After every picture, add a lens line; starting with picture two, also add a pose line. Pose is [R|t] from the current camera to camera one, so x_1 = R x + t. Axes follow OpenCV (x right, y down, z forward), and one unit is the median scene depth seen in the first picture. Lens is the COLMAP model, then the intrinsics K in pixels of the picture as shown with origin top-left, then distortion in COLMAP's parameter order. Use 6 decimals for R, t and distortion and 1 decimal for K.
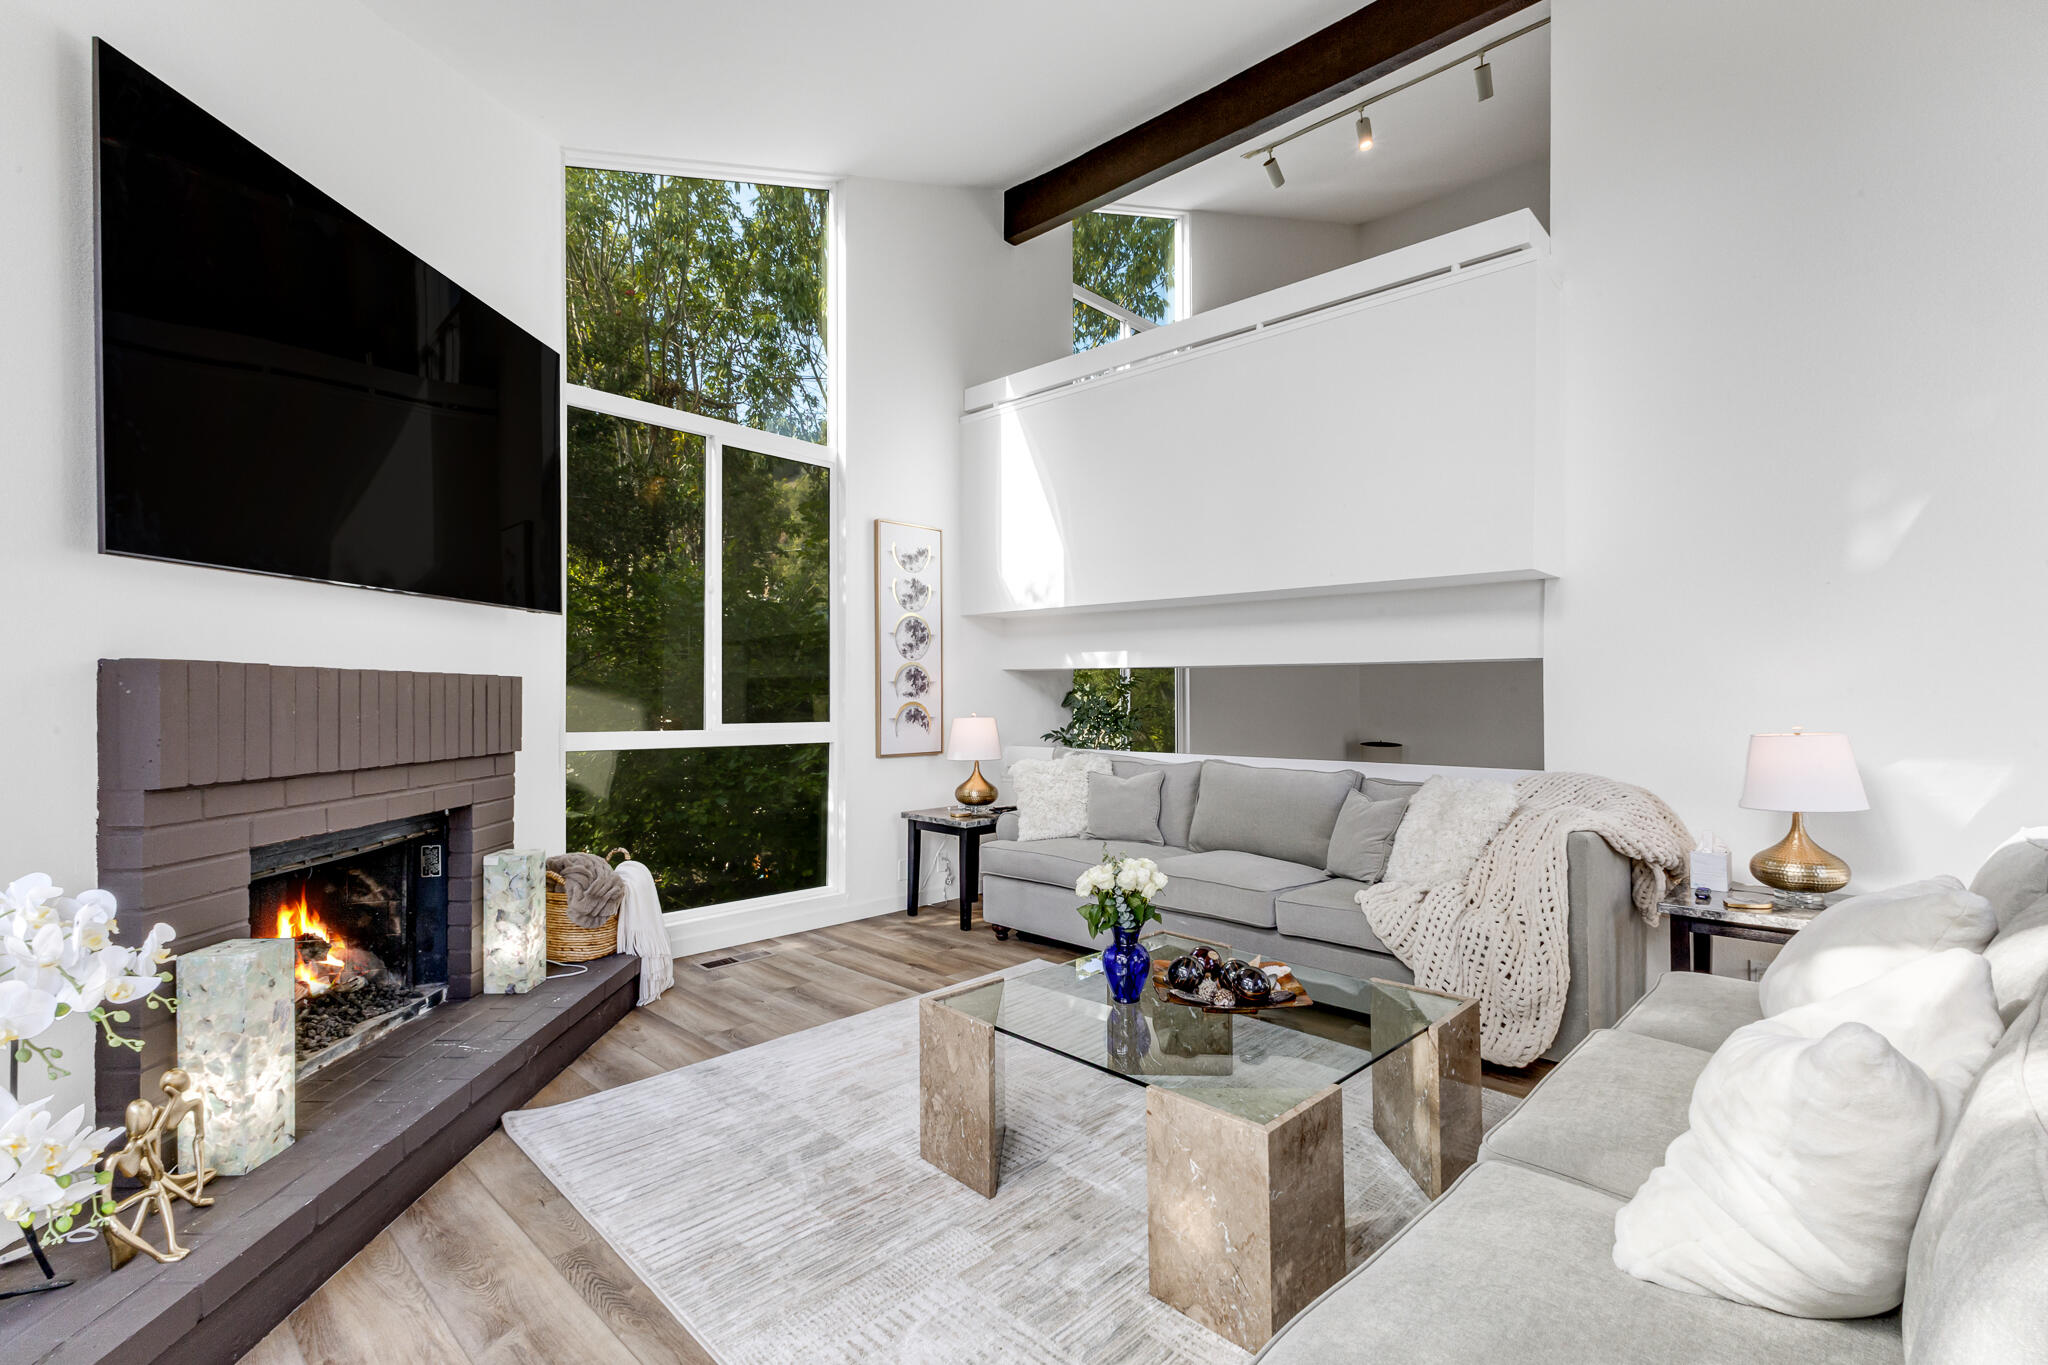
lens RADIAL K [[946.2, 0, 1015.0], [0, 946.2, 687.8], [0, 0, 1]] dist [0.022726, 0.000170]
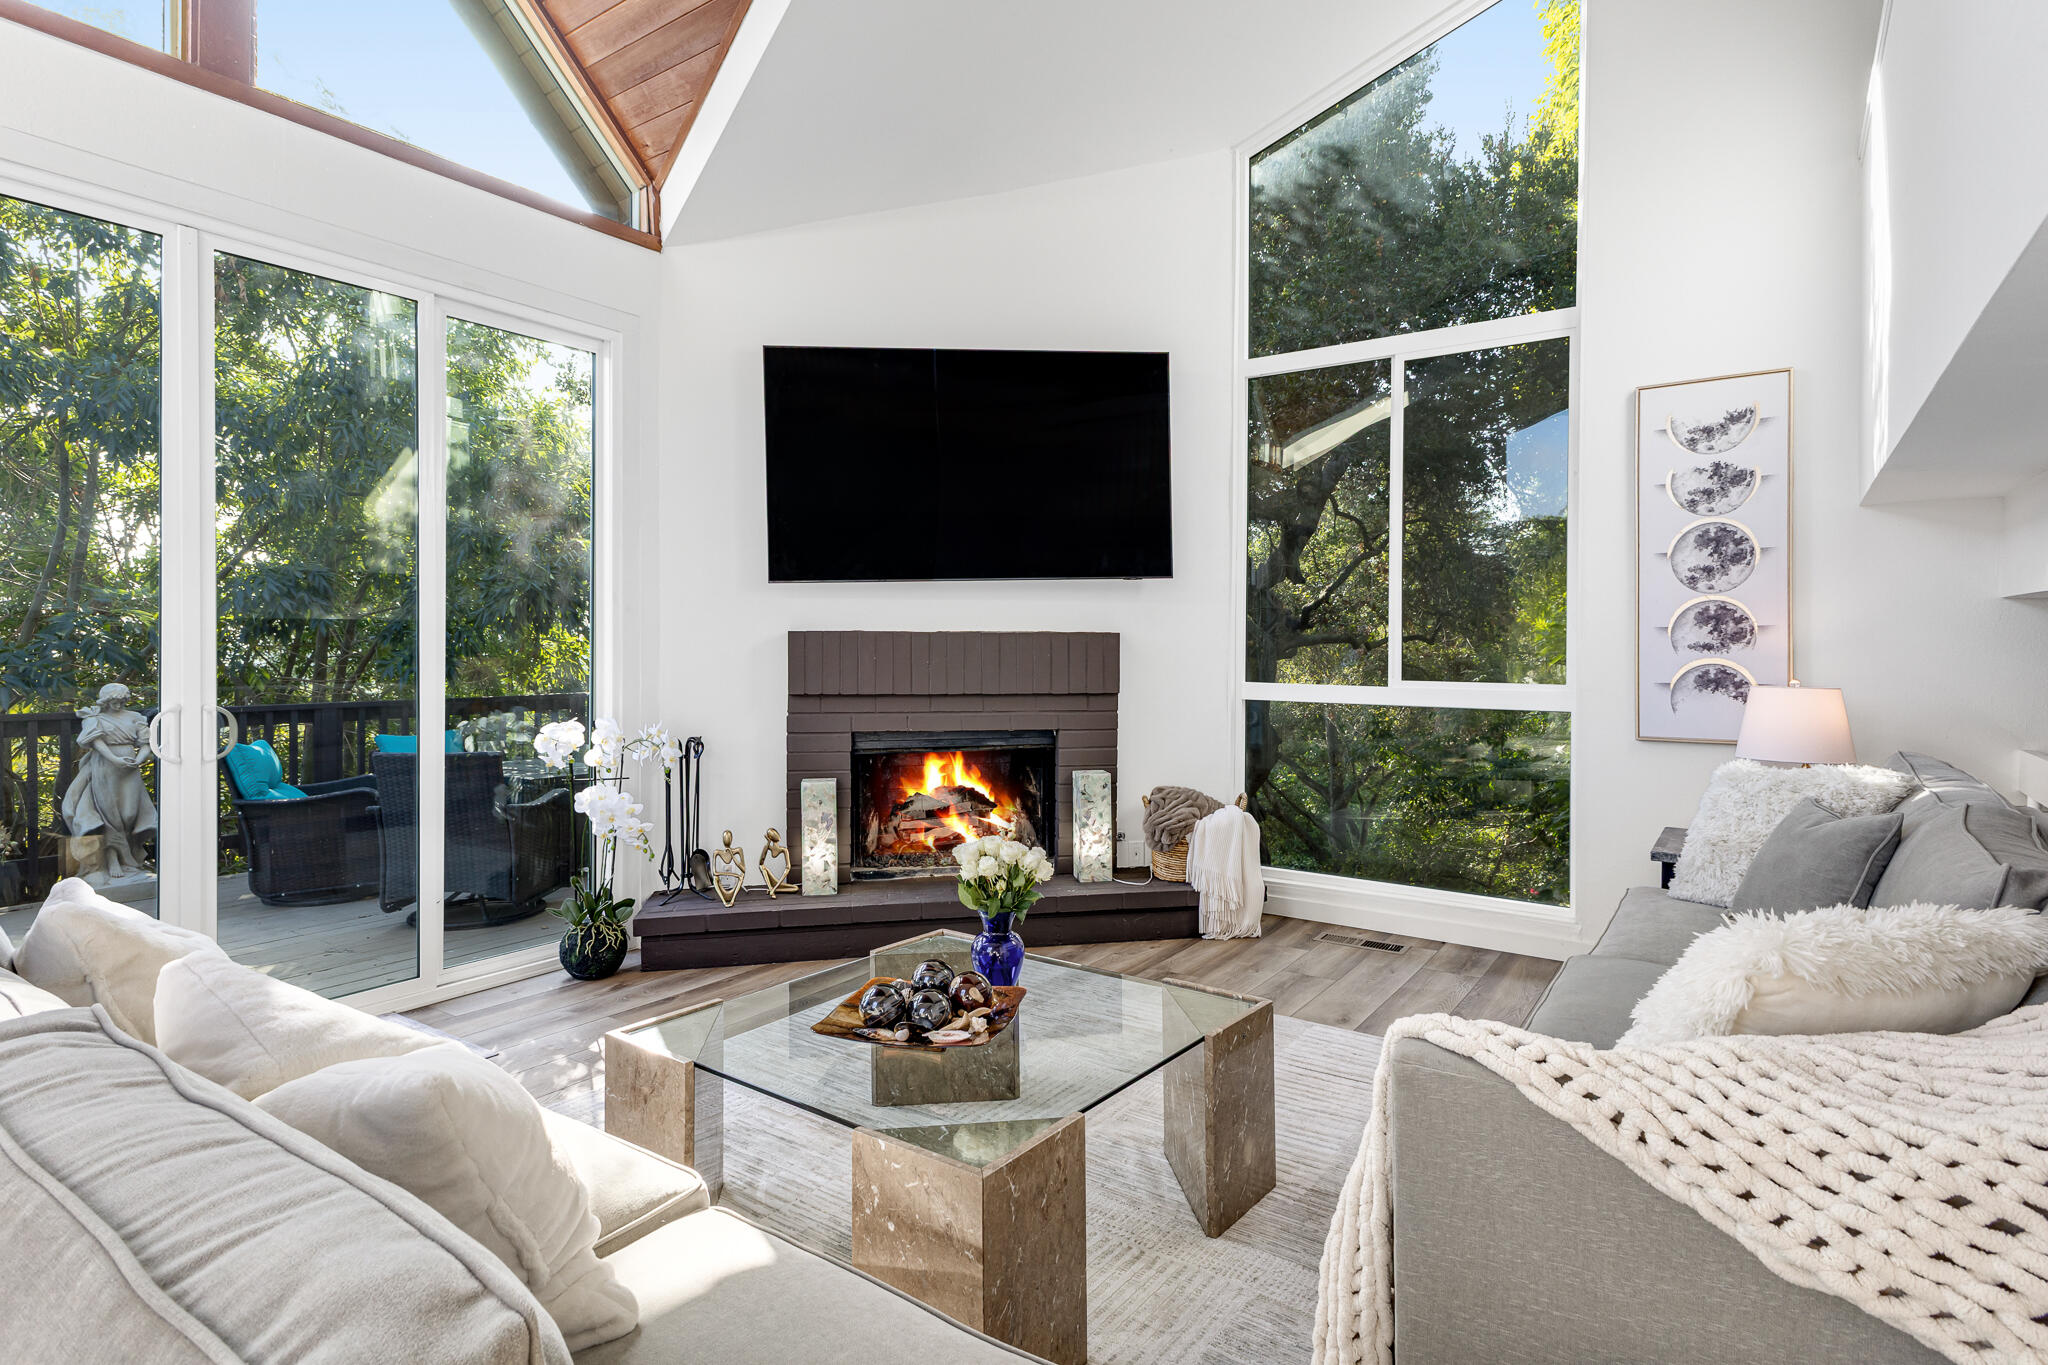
lens RADIAL K [[1042.0, 0, 1016.6], [0, 1042.0, 673.7], [0, 0, 1]] dist [0.013840, -0.012101]
pose [[0.148307, 0.026819, -0.988578, 0.679507], [0.007846, 0.999569, 0.028294, 0.001667], [0.988910, -0.011953, 0.148032, 0.578972]]
